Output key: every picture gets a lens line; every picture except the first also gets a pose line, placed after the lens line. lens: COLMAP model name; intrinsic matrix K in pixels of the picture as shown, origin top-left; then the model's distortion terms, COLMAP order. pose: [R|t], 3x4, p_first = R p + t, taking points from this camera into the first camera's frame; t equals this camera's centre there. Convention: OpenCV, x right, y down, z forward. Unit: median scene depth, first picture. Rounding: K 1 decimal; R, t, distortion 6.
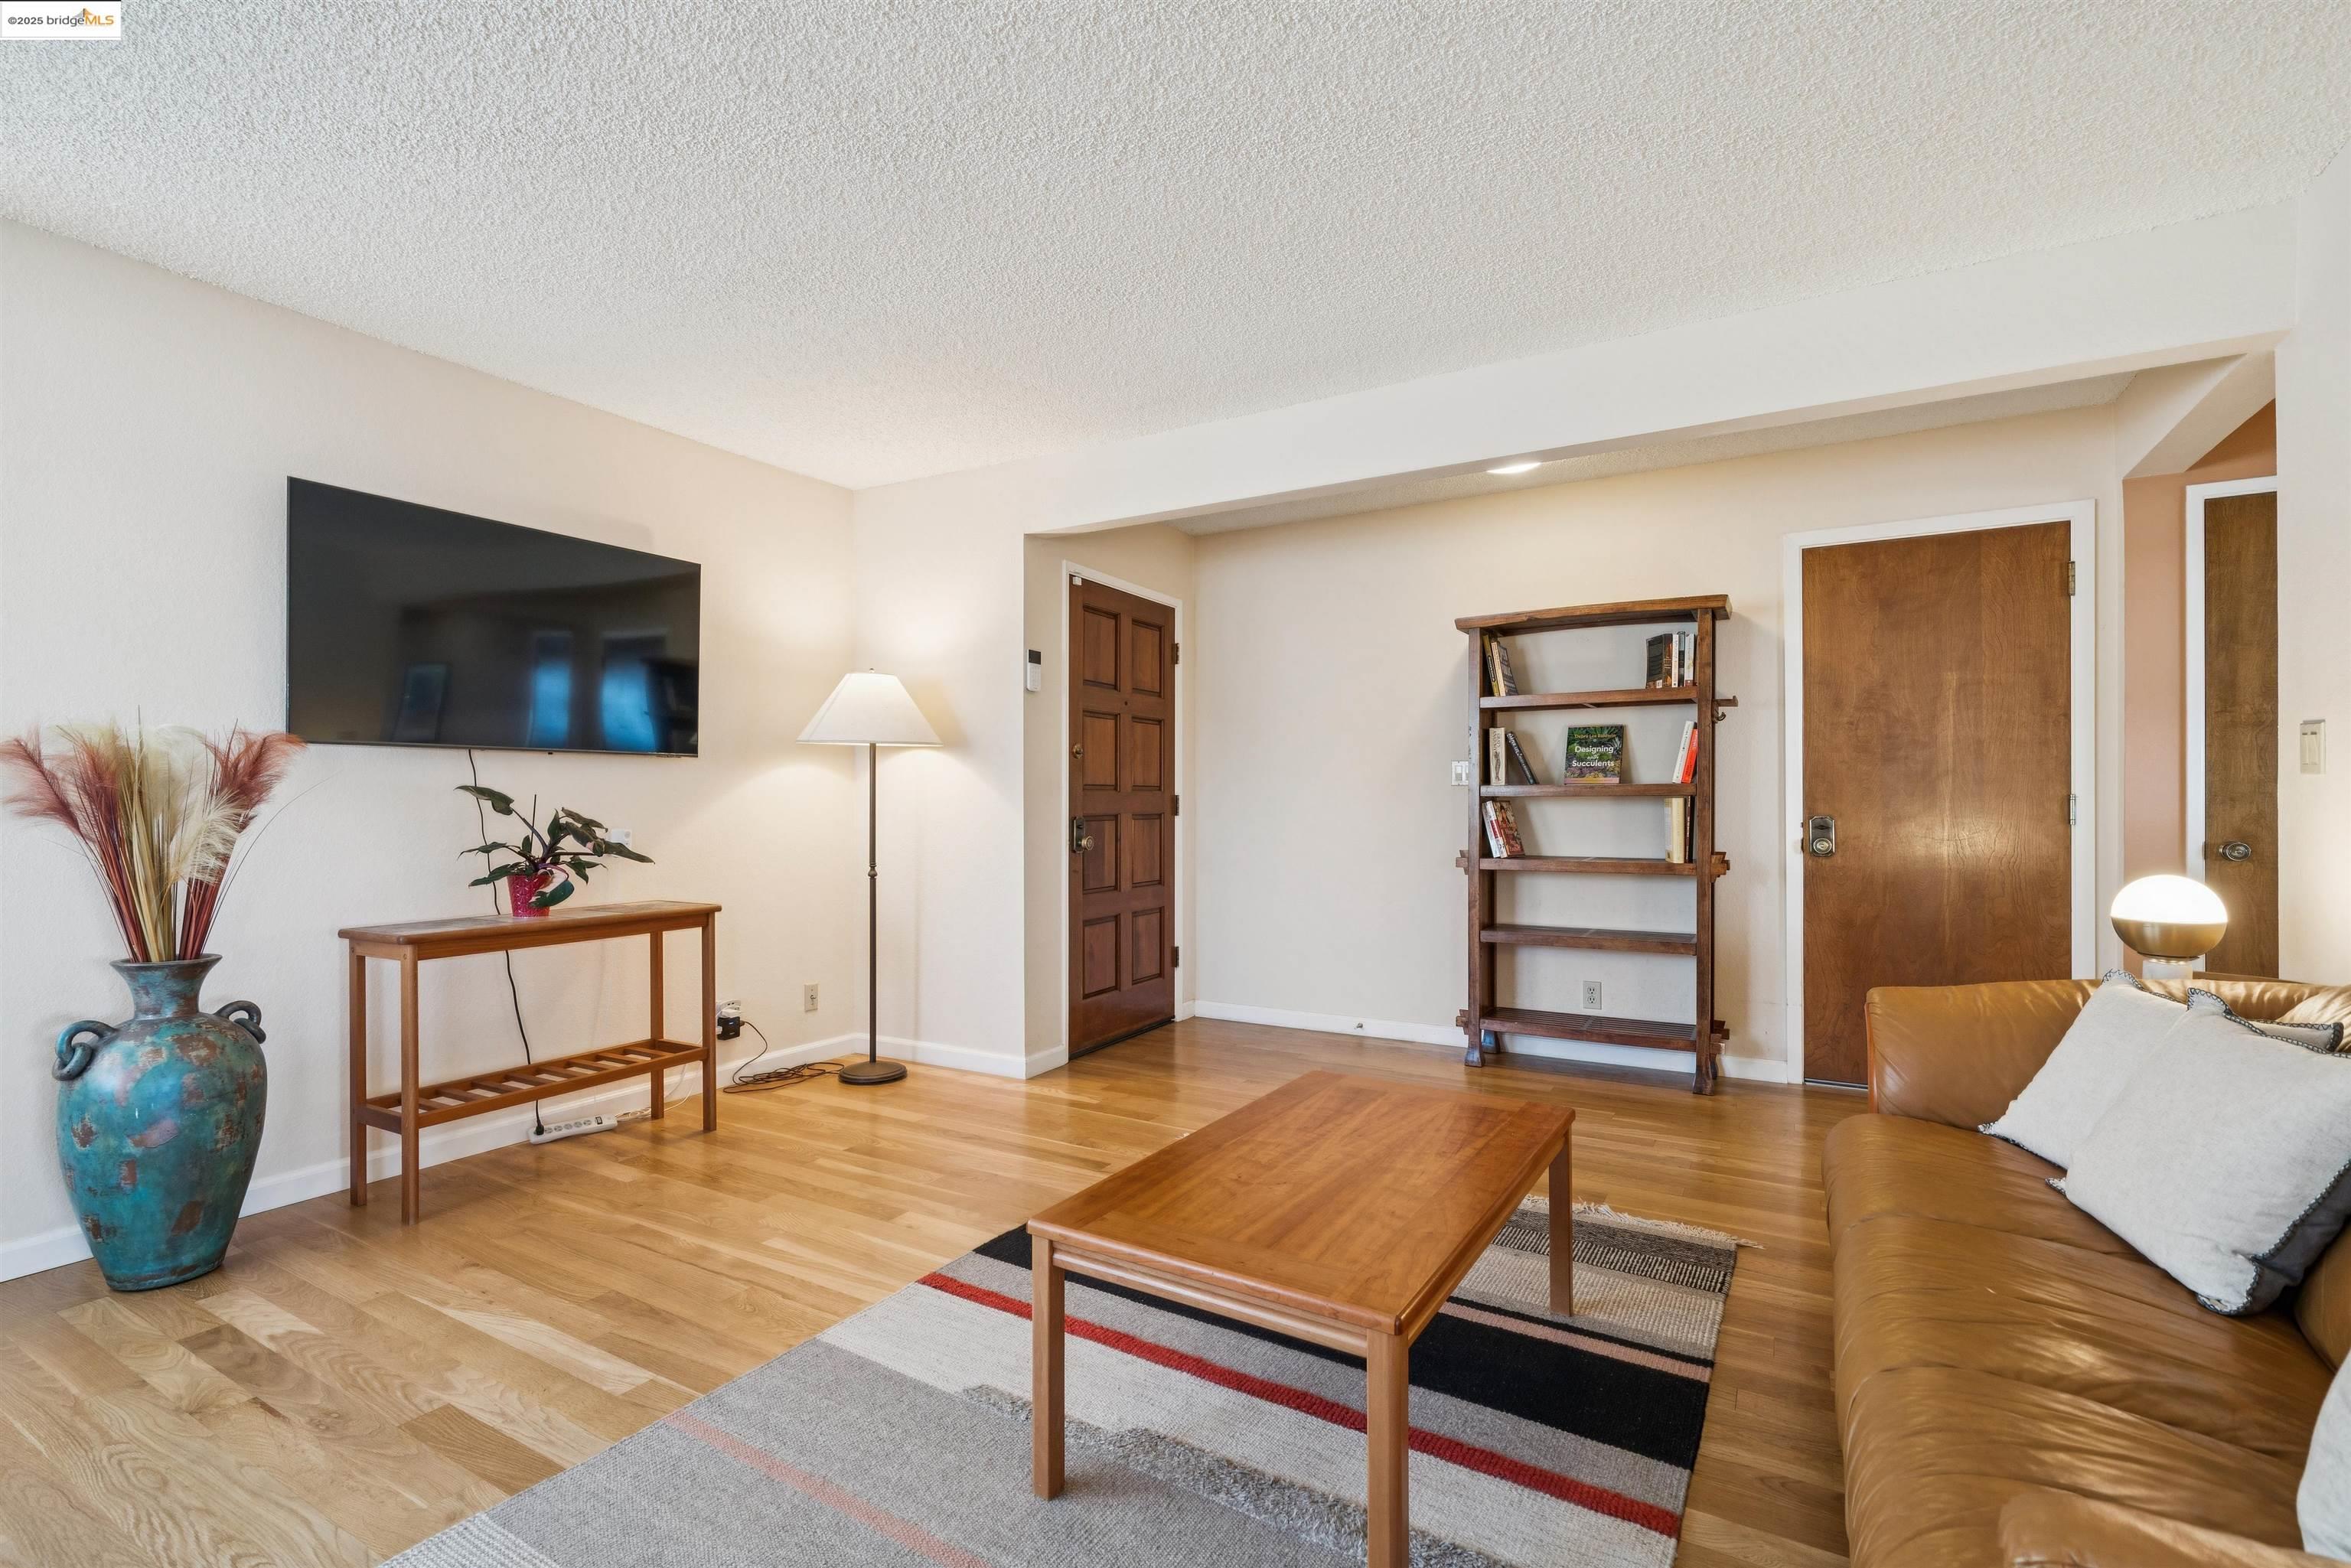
lens RADIAL K [[1039.7, 0, 1175.5], [0, 1039.7, 784.0], [0, 0, 1]] dist [-0.001092, -0.000226]
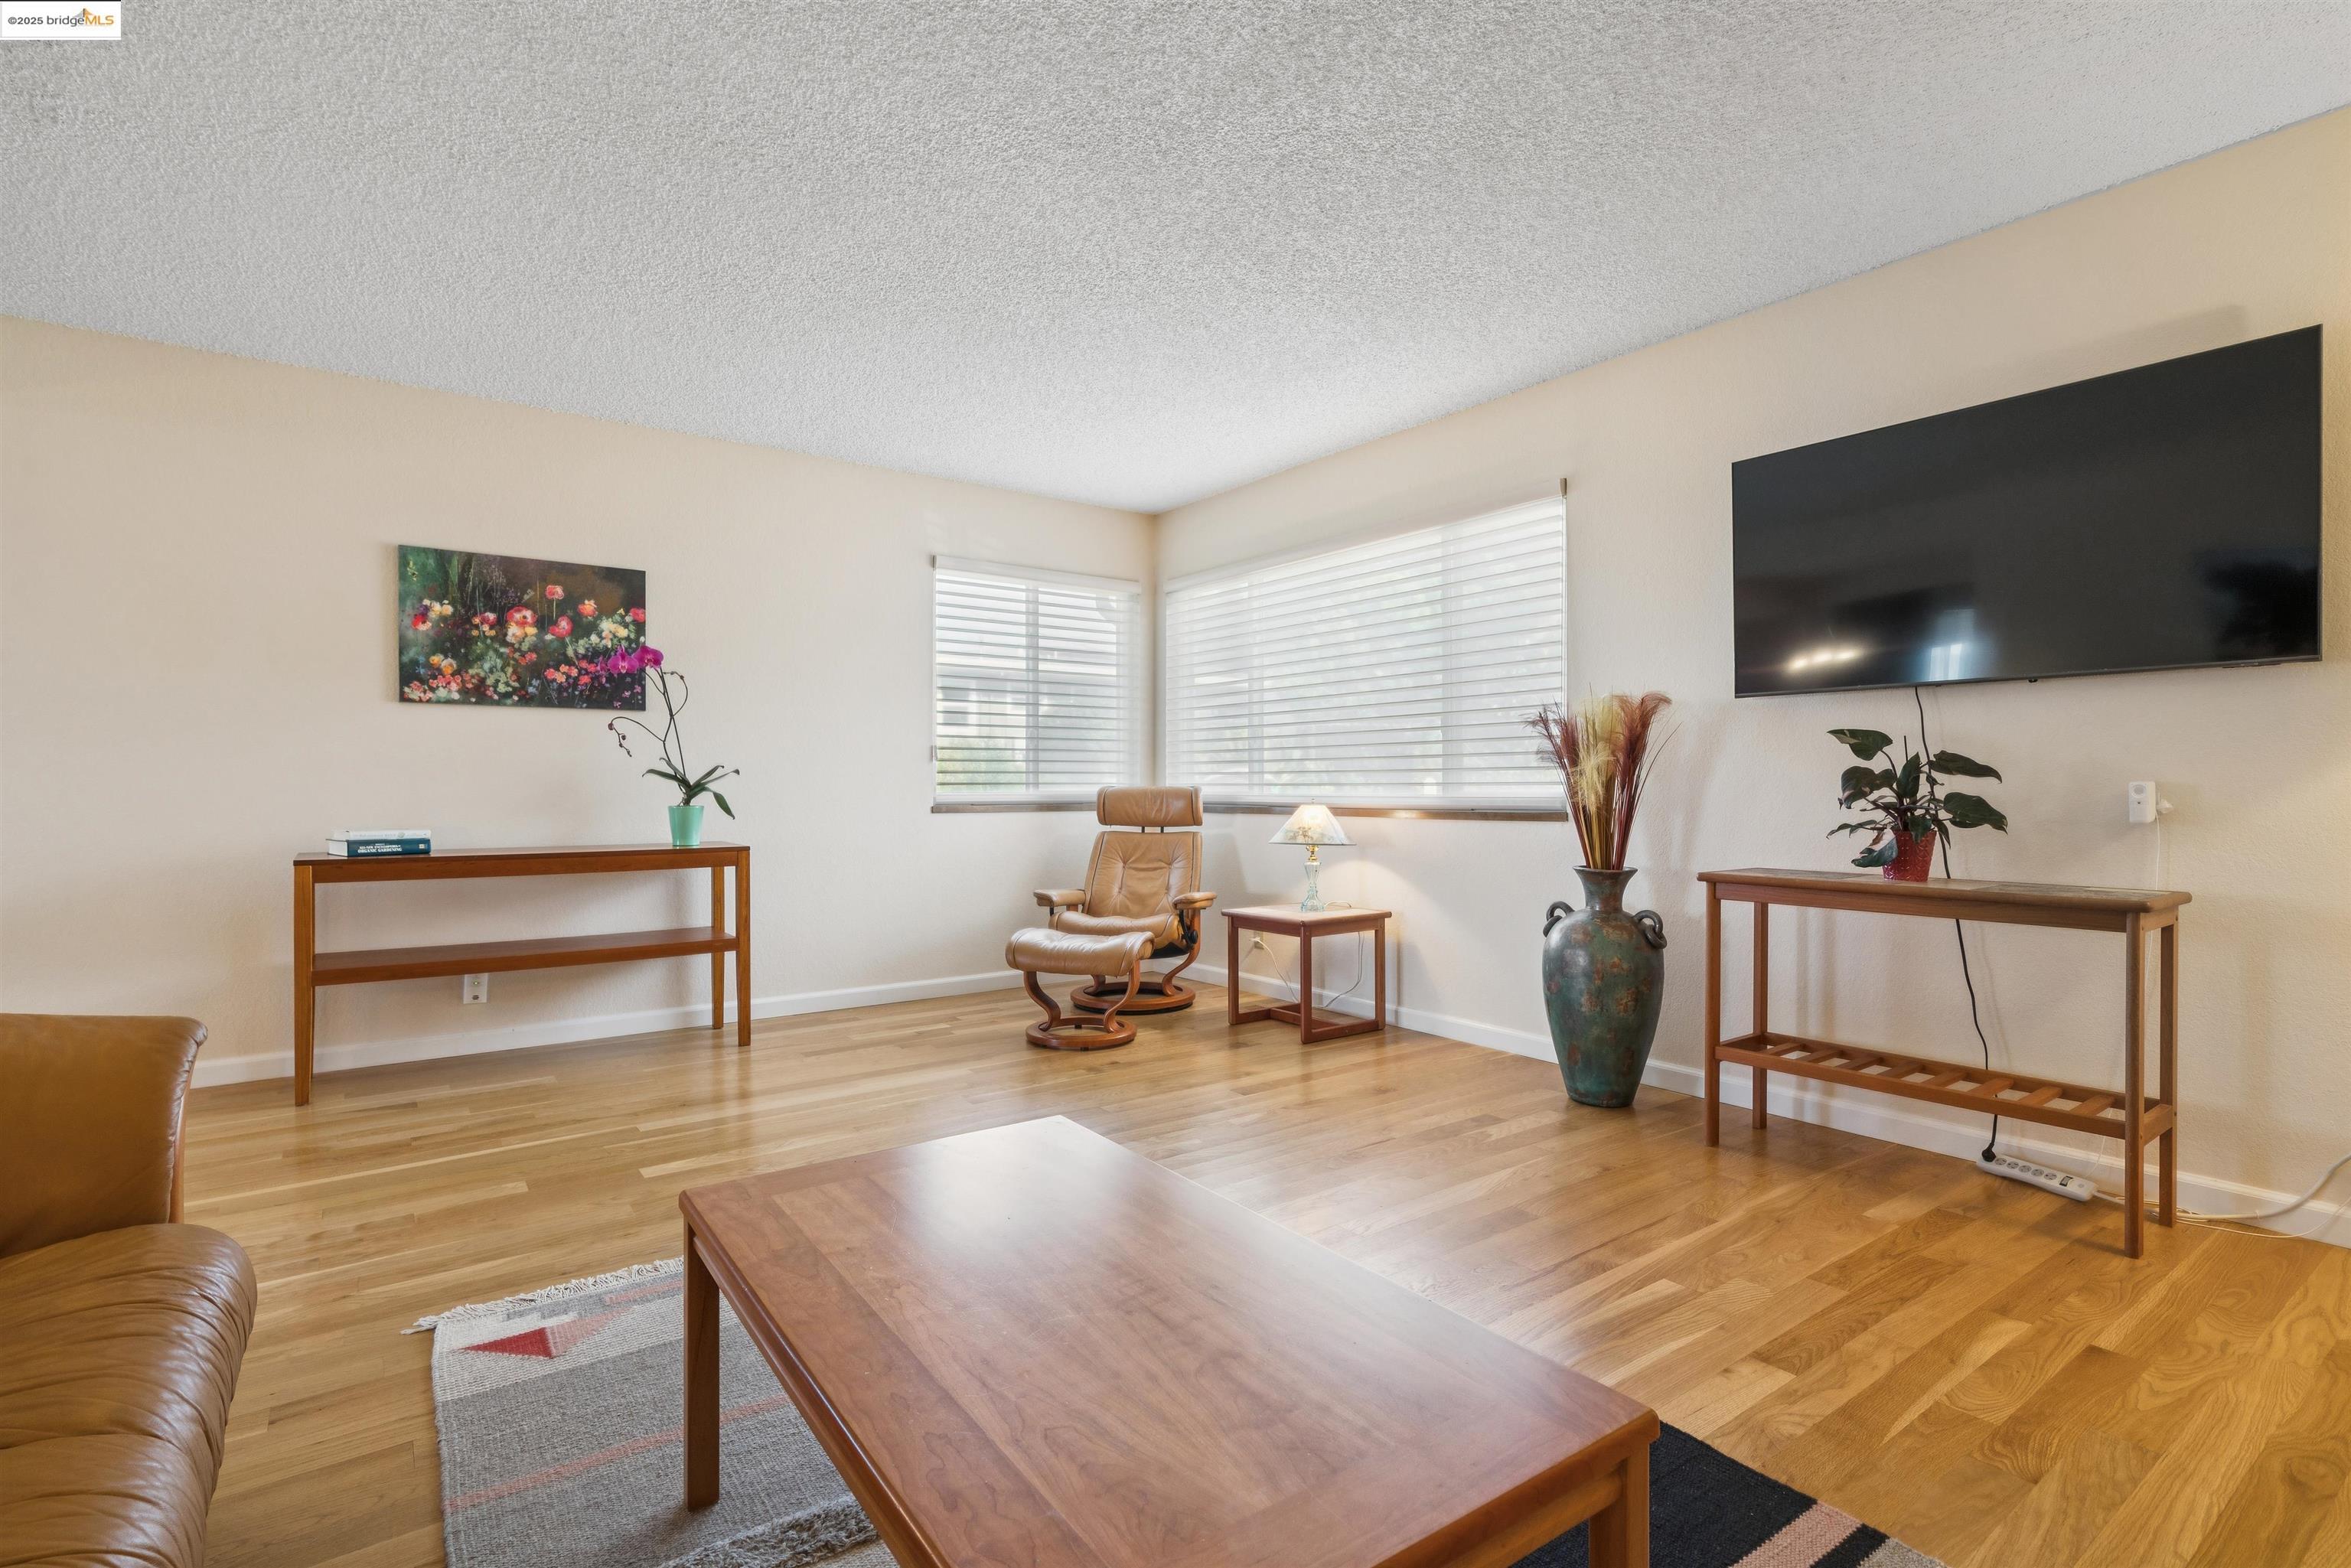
lens RADIAL K [[1110.8, 0, 1175.5], [0, 1110.8, 784.0], [0, 0, 1]] dist [0.000121, 0.000091]
pose [[-0.413849, -0.004199, -0.910336, 0.496611], [0.021164, 0.999675, -0.014232, 0.053346], [0.910099, -0.025156, -0.413626, 0.919308]]
